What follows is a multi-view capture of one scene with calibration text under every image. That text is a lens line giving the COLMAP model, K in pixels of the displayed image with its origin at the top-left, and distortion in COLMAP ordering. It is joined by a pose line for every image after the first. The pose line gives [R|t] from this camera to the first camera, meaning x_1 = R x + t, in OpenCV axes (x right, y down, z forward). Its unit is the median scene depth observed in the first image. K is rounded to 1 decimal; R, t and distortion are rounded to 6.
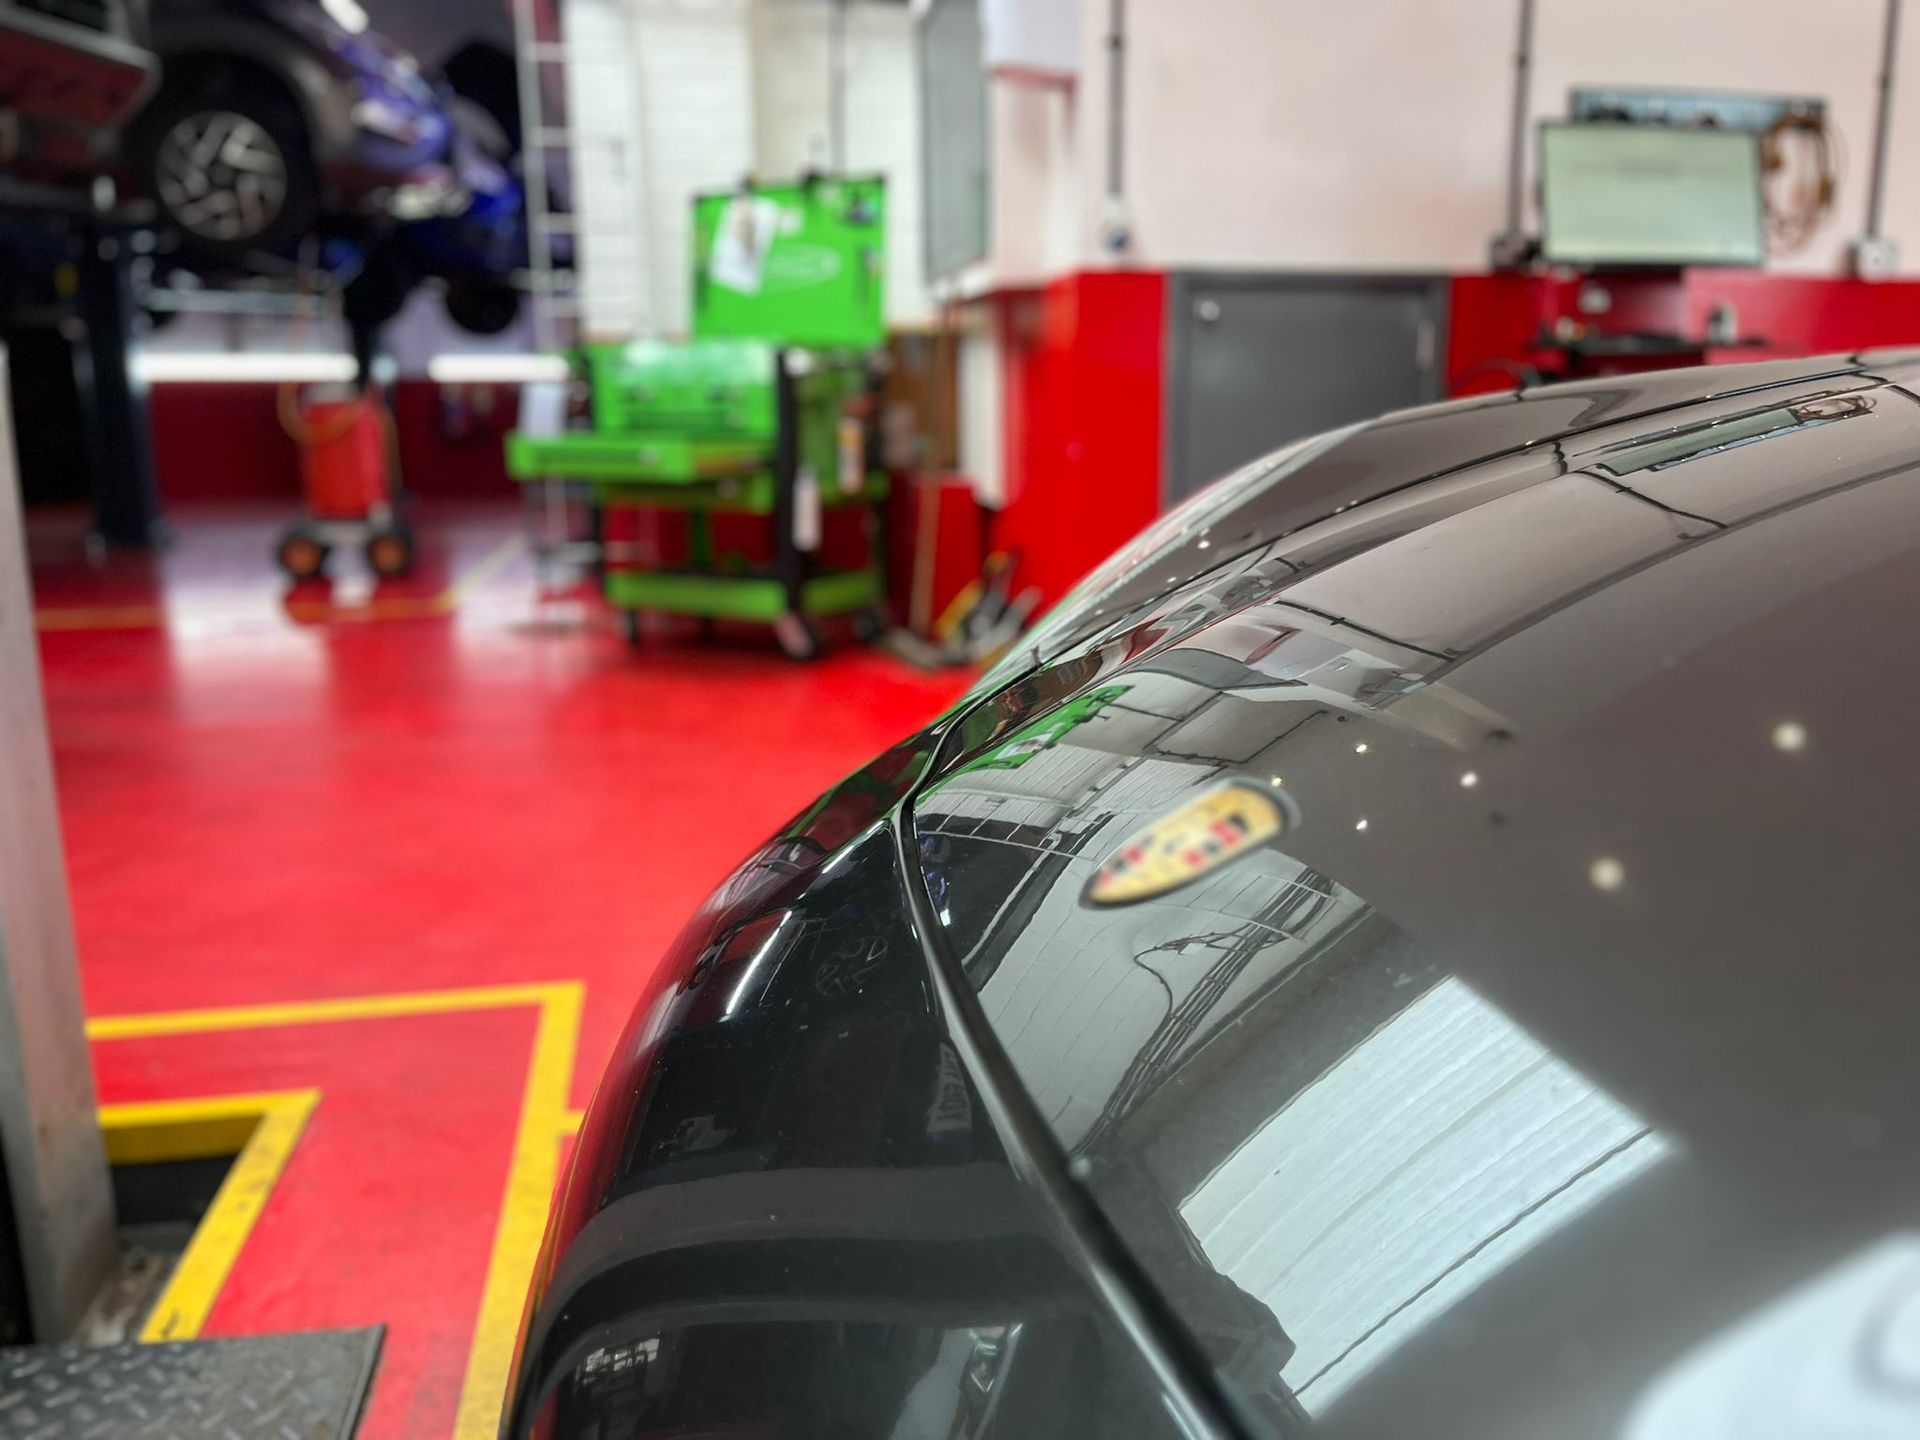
lens RADIAL K [[1464.1, 0, 960.0], [0, 1464.1, 720.0], [0, 0, 1]] dist [0.004332, -0.001070]
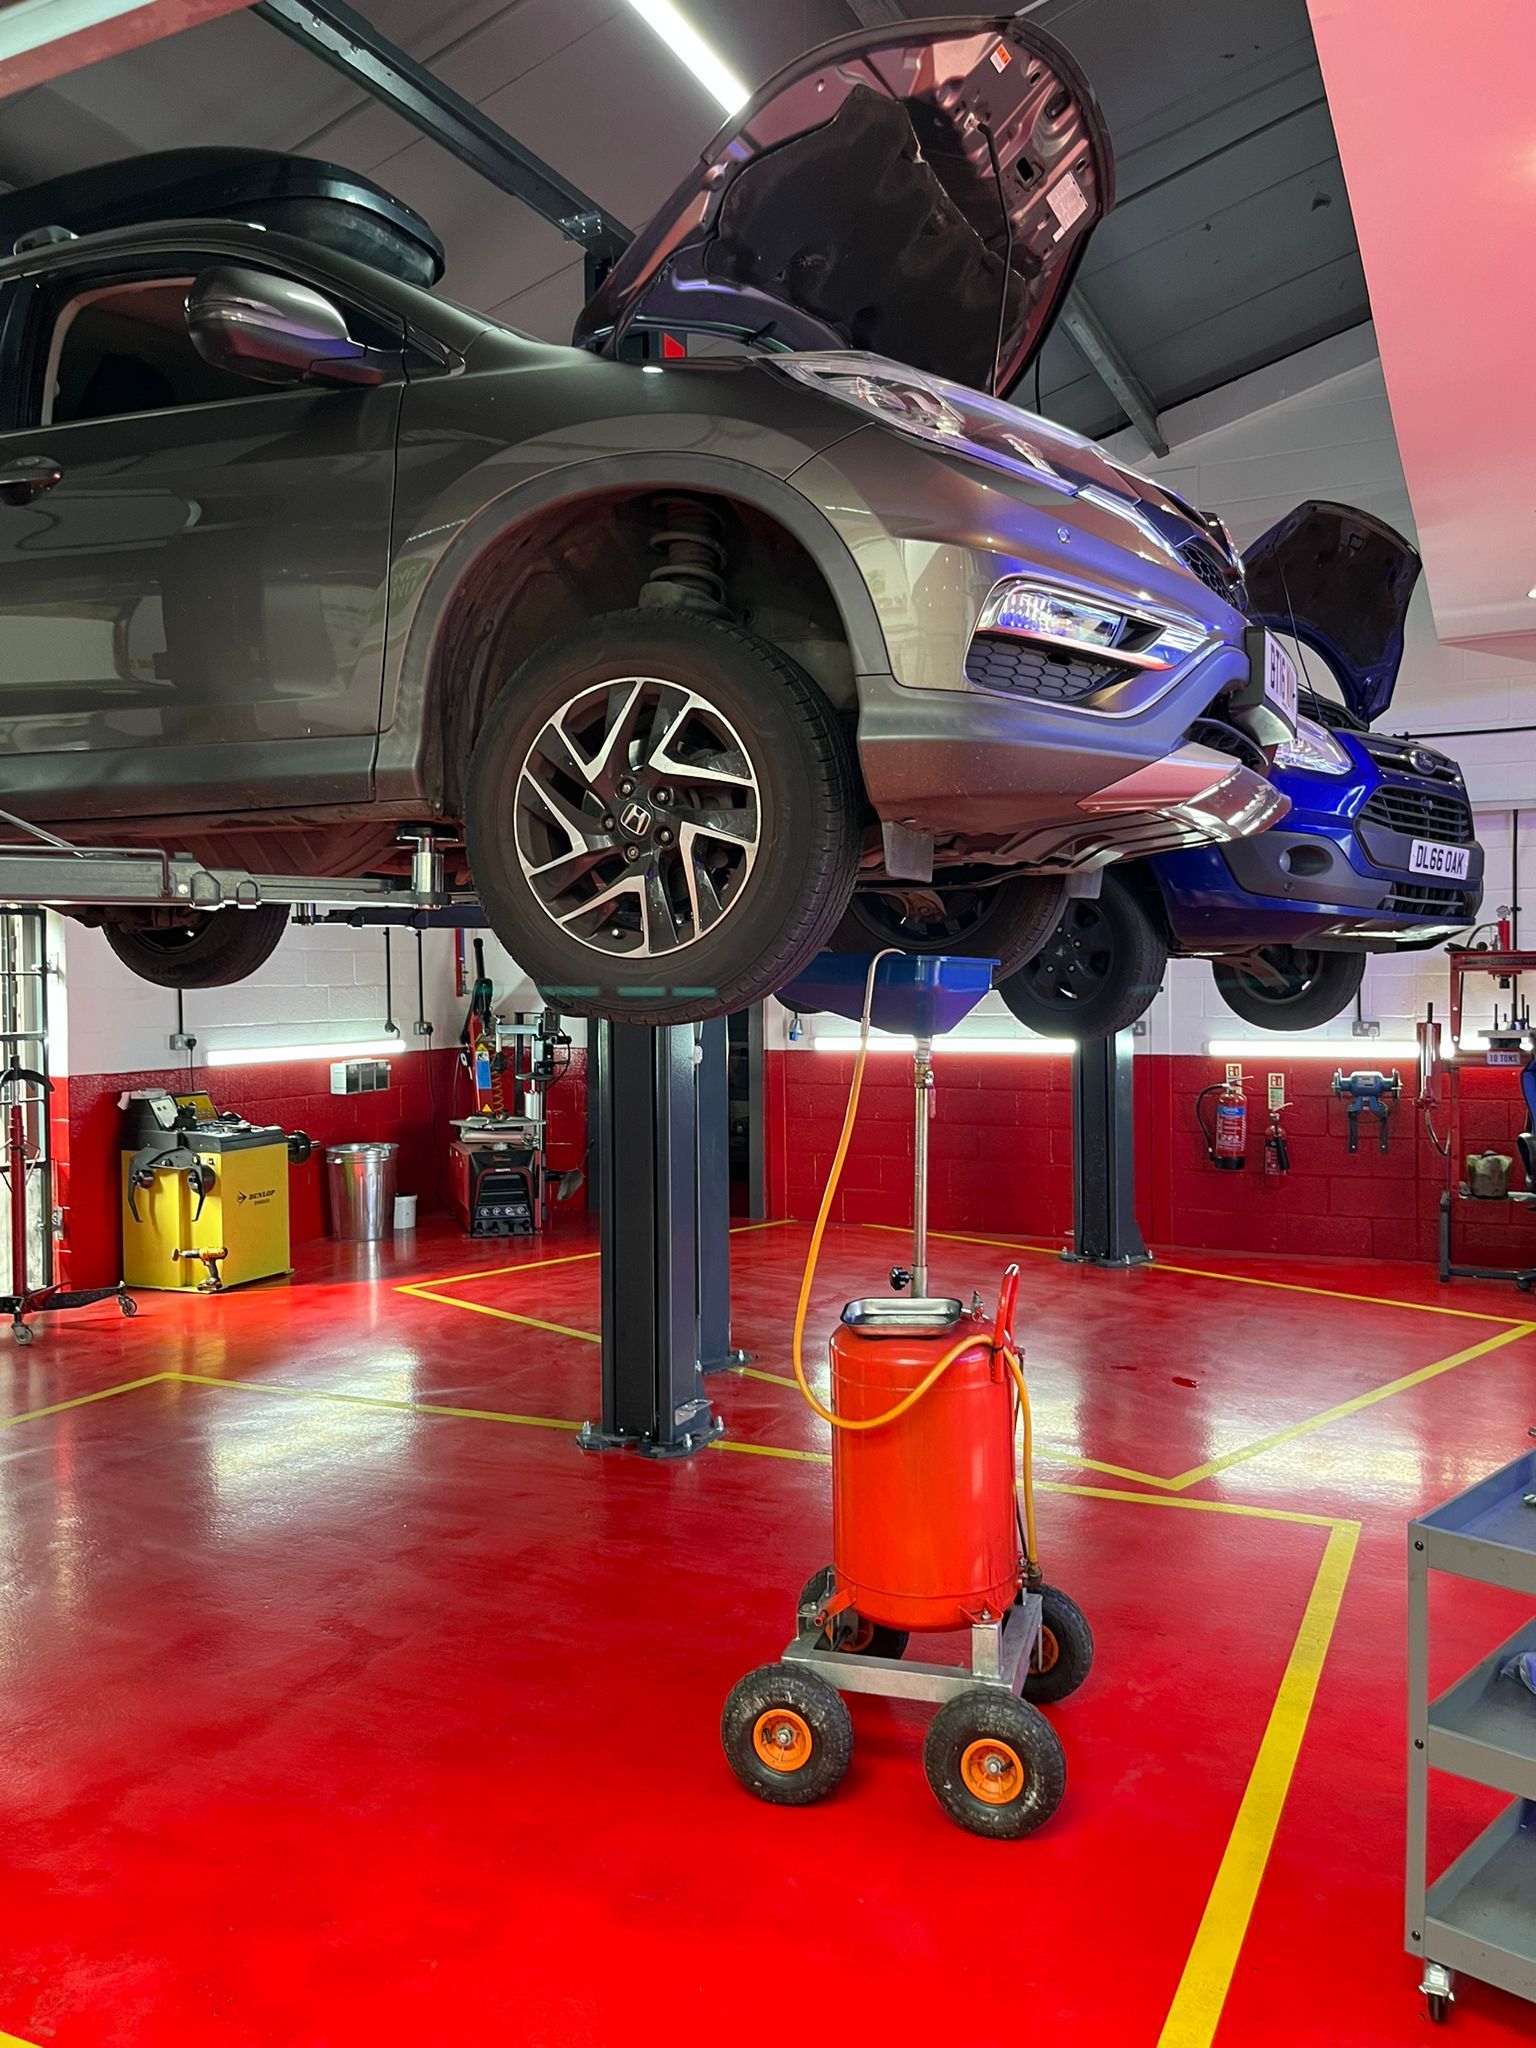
lens RADIAL K [[1561.7, 0, 758.5], [0, 1561.7, 1034.1], [0, 0, 1]] dist [0.004332, -0.001070]
pose [[0.808259, 0.021983, -0.588417, -0.134007], [-0.123898, 0.983280, -0.133452, -0.148872], [0.575645, 0.180767, 0.797468, 0.396108]]
